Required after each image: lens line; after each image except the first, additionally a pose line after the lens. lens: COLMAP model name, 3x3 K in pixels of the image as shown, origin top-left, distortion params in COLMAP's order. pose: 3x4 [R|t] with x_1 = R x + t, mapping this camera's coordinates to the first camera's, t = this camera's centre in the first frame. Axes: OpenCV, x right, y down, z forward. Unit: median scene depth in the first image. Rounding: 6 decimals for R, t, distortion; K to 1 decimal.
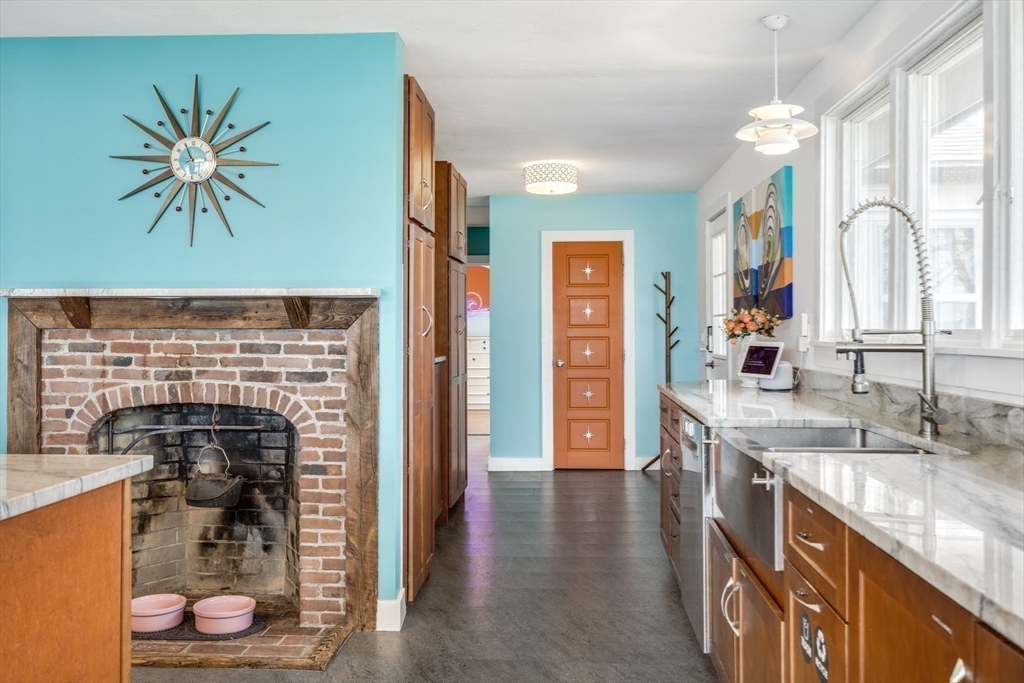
lens RADIAL K [[816.5, 0, 512.0], [0, 816.5, 341.5], [0, 0, 1]] dist [0.002137, 0.000638]
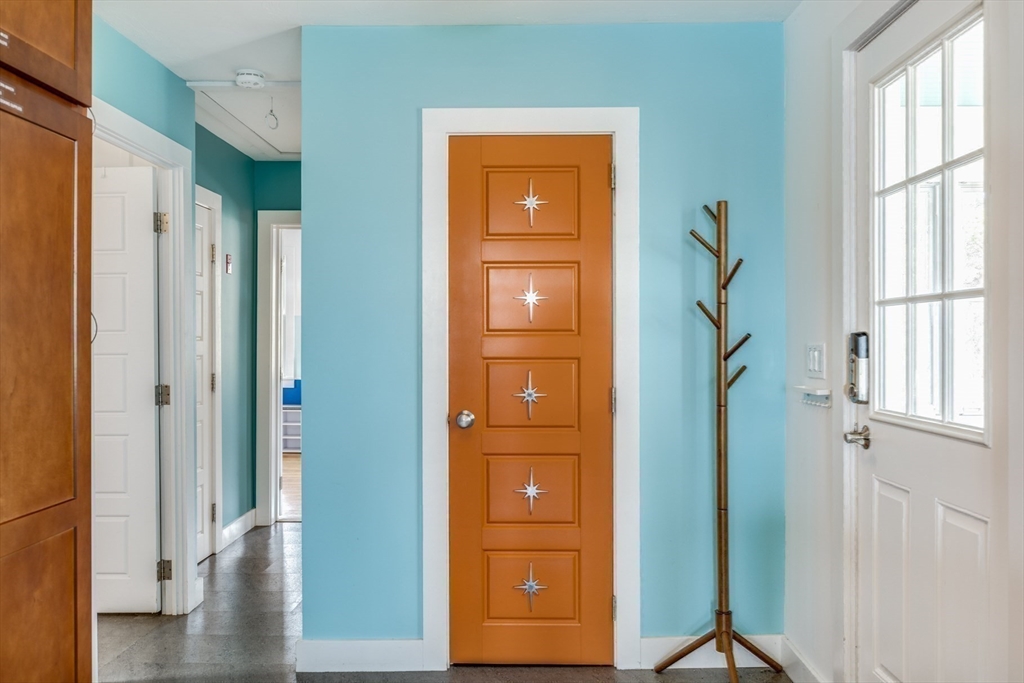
lens RADIAL K [[531.7, 0, 512.0], [0, 531.7, 341.5], [0, 0, 1]] dist [-0.003805, -0.000525]
pose [[0.999474, 0.003624, 0.032223, 0.074466], [-0.003319, 0.999949, -0.009523, -0.011234], [-0.032256, 0.009411, 0.999435, 0.724227]]
